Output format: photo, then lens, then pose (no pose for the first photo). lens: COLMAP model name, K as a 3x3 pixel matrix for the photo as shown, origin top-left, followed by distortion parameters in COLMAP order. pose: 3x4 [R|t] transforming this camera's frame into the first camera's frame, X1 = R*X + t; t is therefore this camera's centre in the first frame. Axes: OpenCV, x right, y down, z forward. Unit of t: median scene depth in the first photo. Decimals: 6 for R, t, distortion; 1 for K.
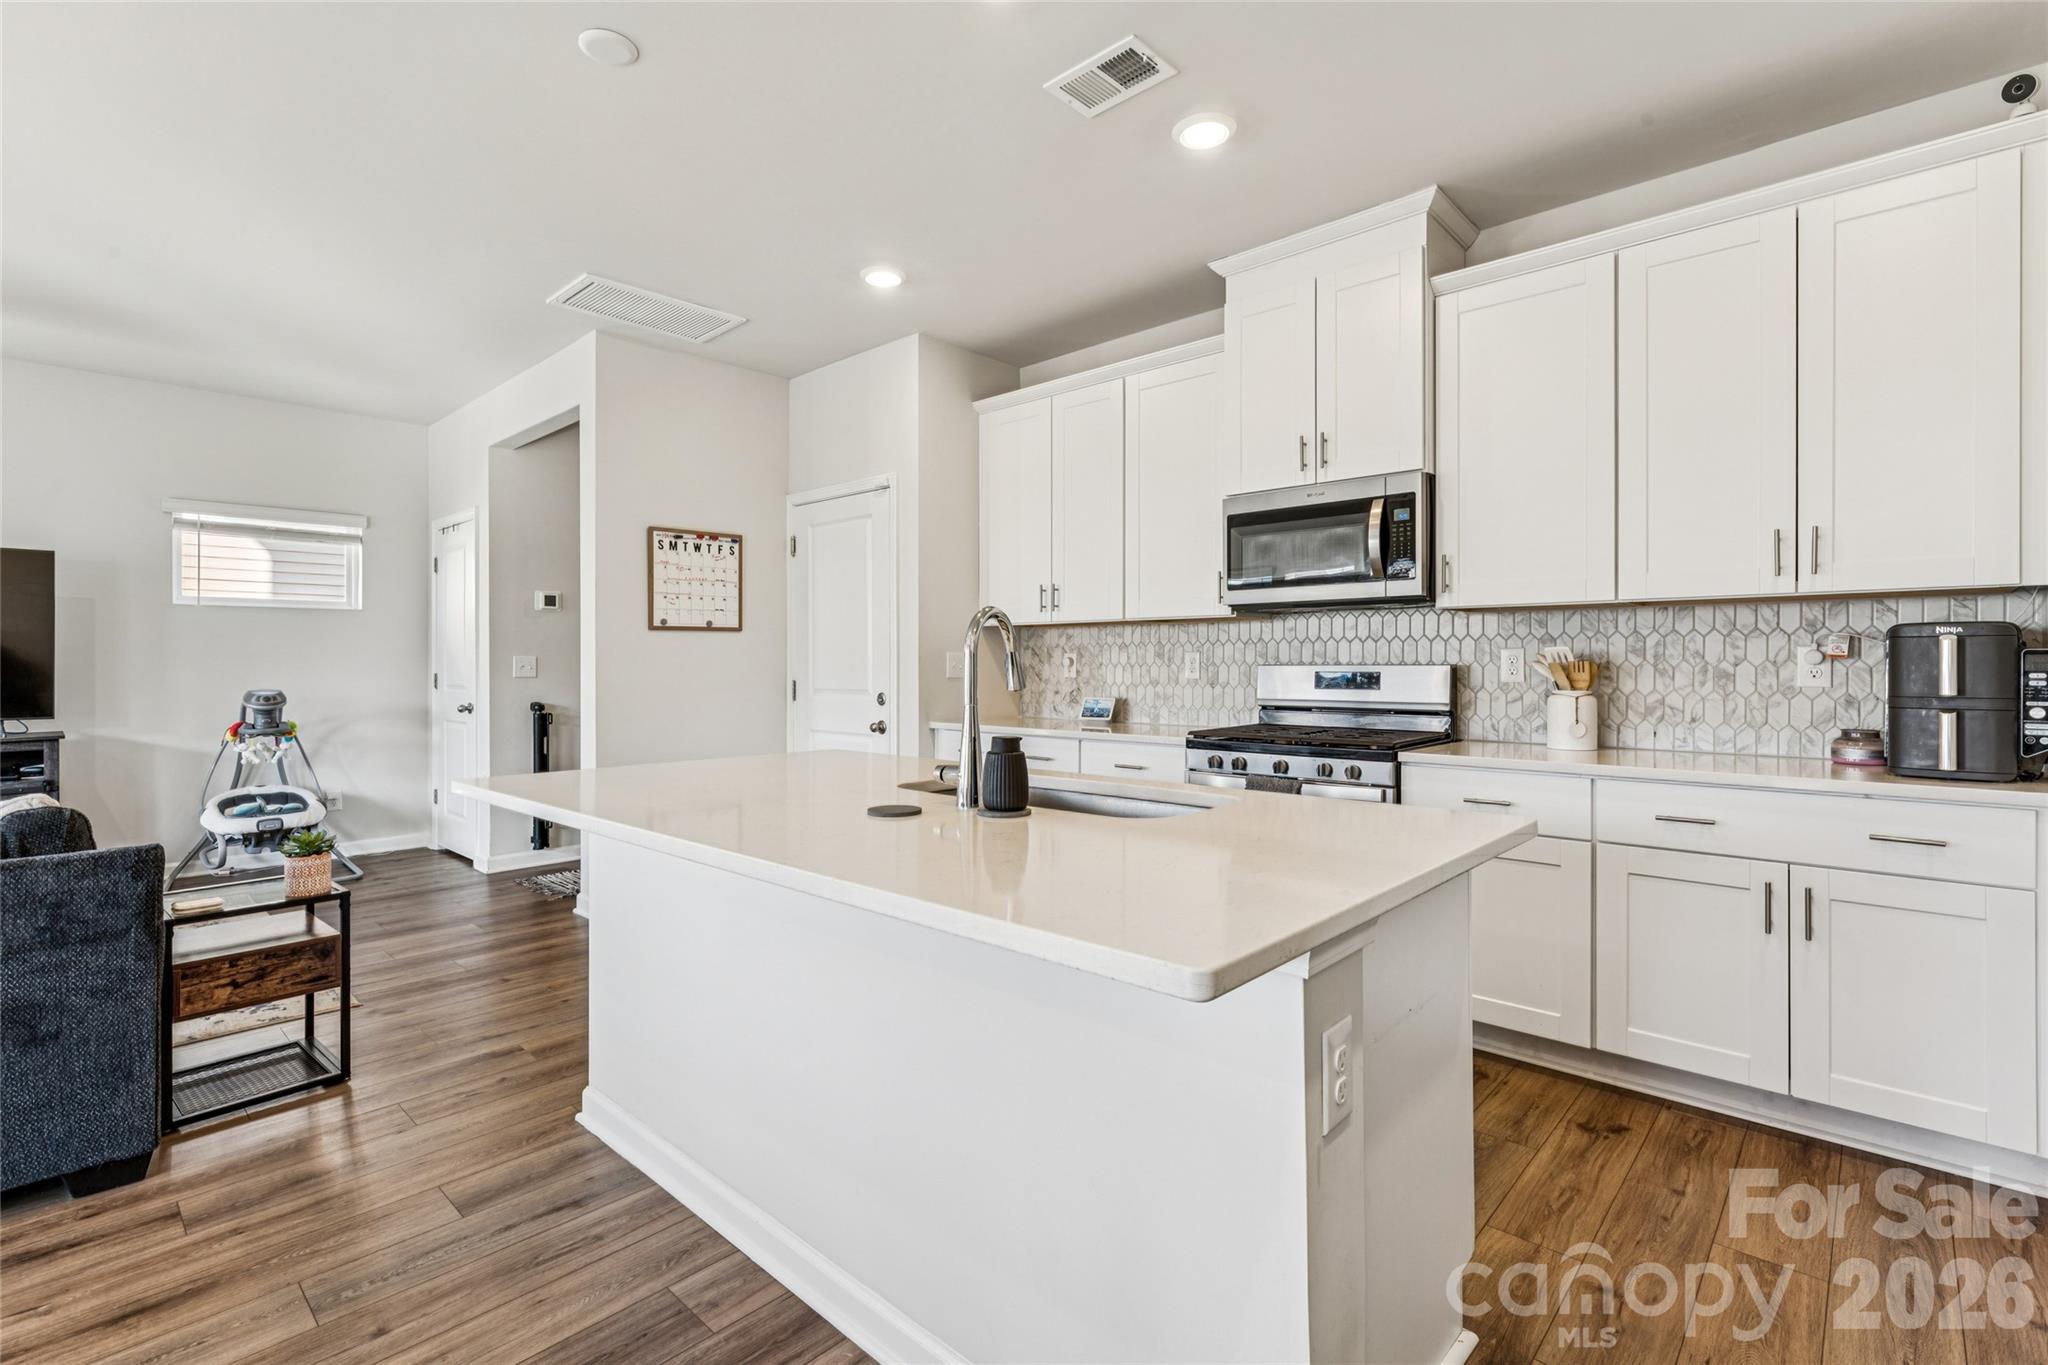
lens RADIAL K [[929.9, 0, 994.8], [0, 929.9, 656.4], [0, 0, 1]] dist [0.004290, -0.003370]
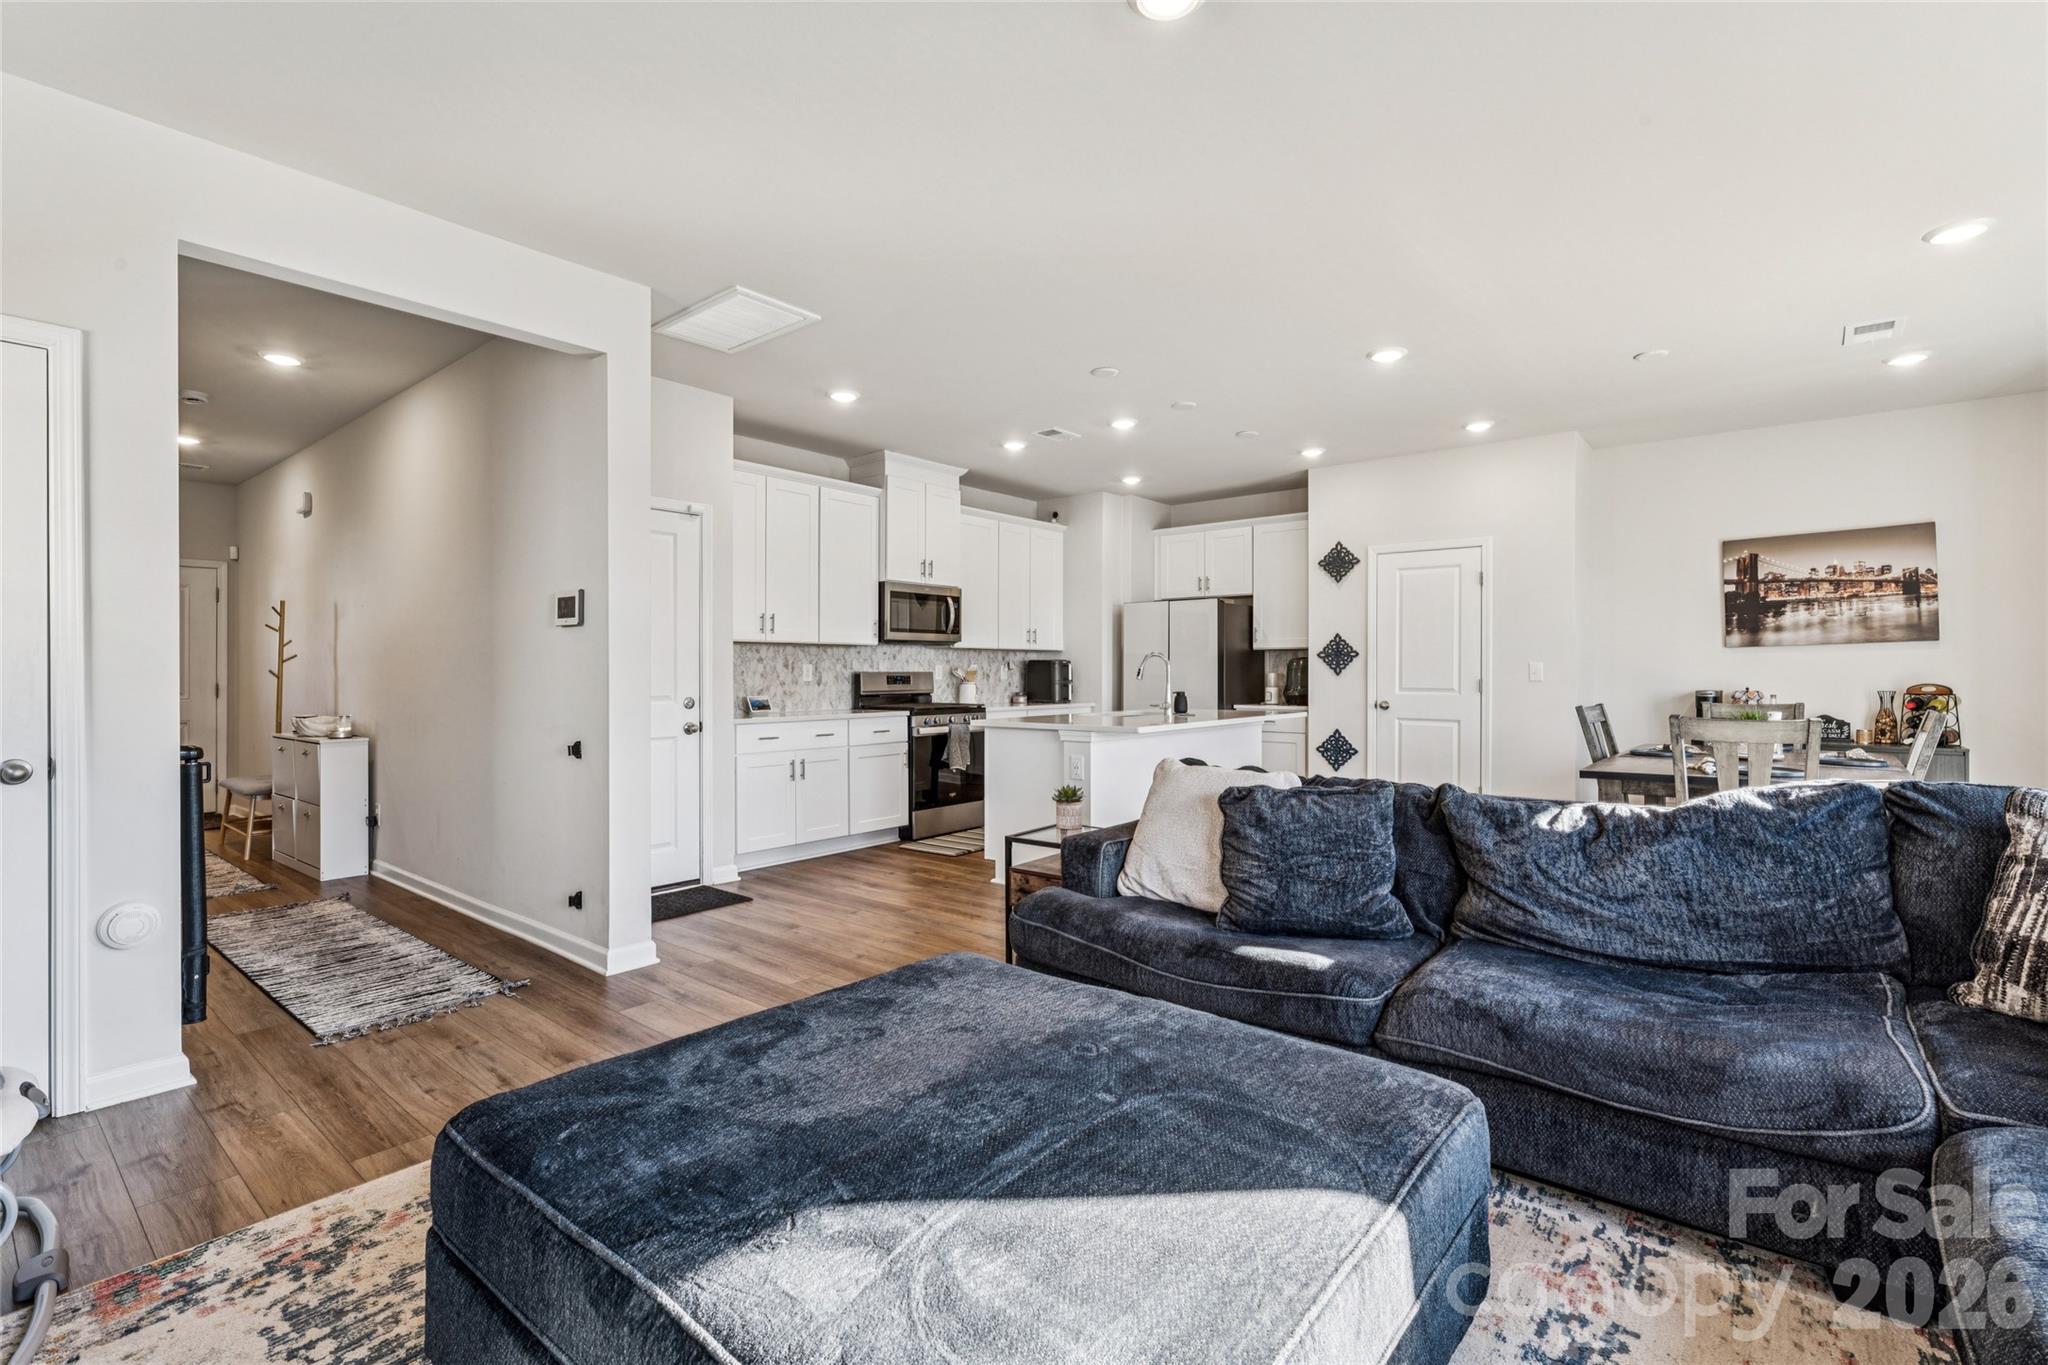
lens RADIAL K [[929.9, 0, 1016.6], [0, 929.9, 670.1], [0, 0, 1]] dist [0.004290, -0.003370]
pose [[-0.055724, 0.000918, 0.998446, -1.656500], [-0.008810, 0.999960, -0.001411, 0.005436], [-0.998407, -0.008875, -0.055714, 0.878867]]
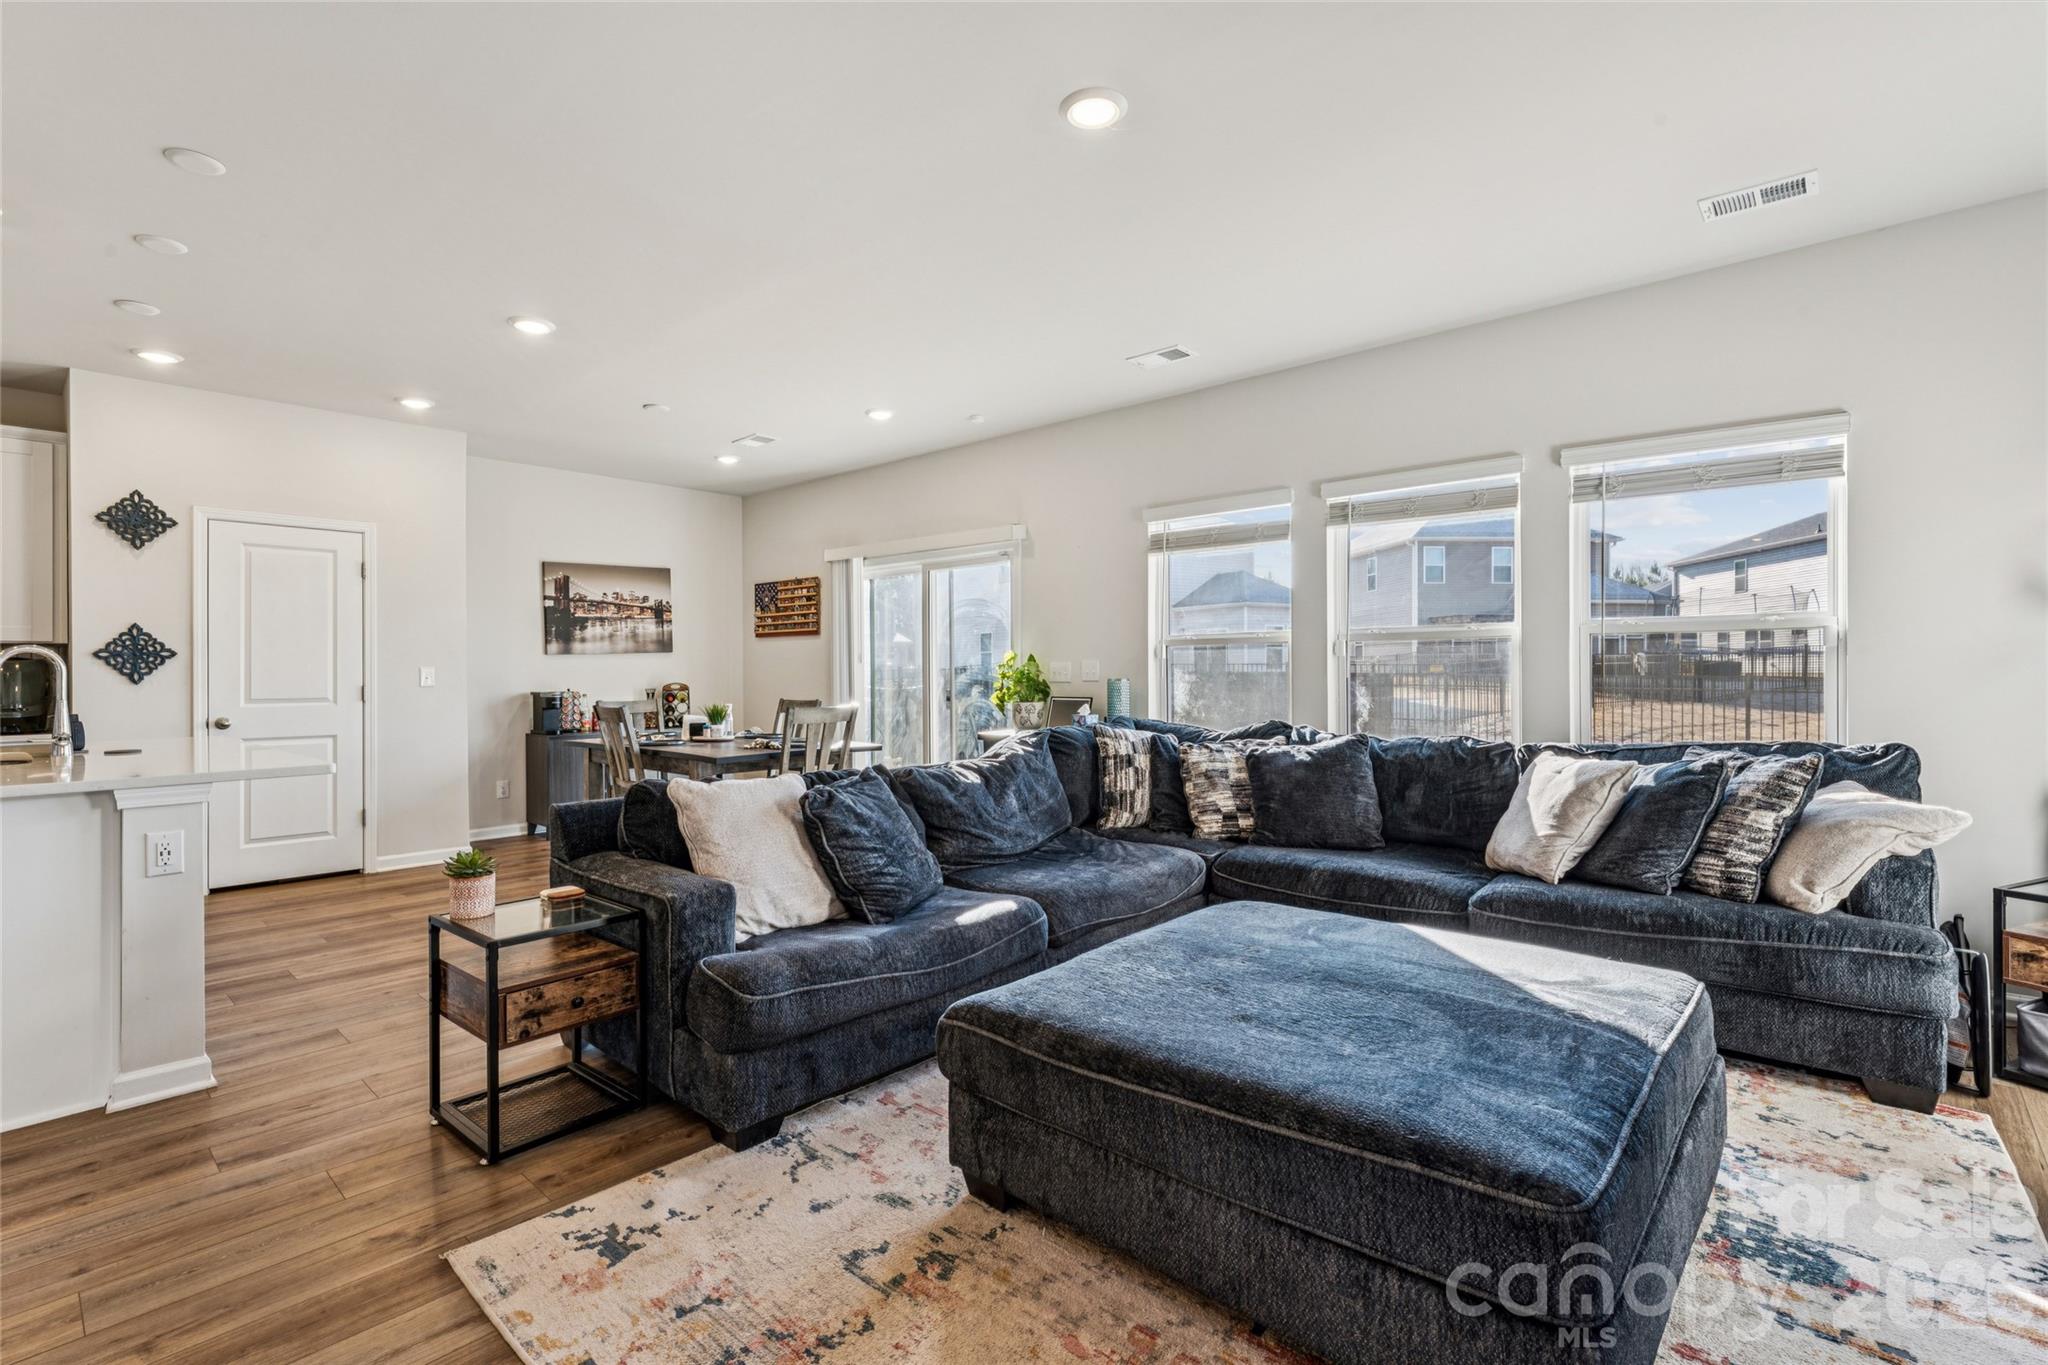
lens RADIAL K [[929.9, 0, 1018.6], [0, 929.9, 664.5], [0, 0, 1]] dist [0.004290, -0.003370]
pose [[-0.999821, 0.008297, -0.017016, -0.968664], [0.008576, 0.999829, -0.016381, 0.011867], [0.016878, -0.016524, -0.999721, 1.478474]]
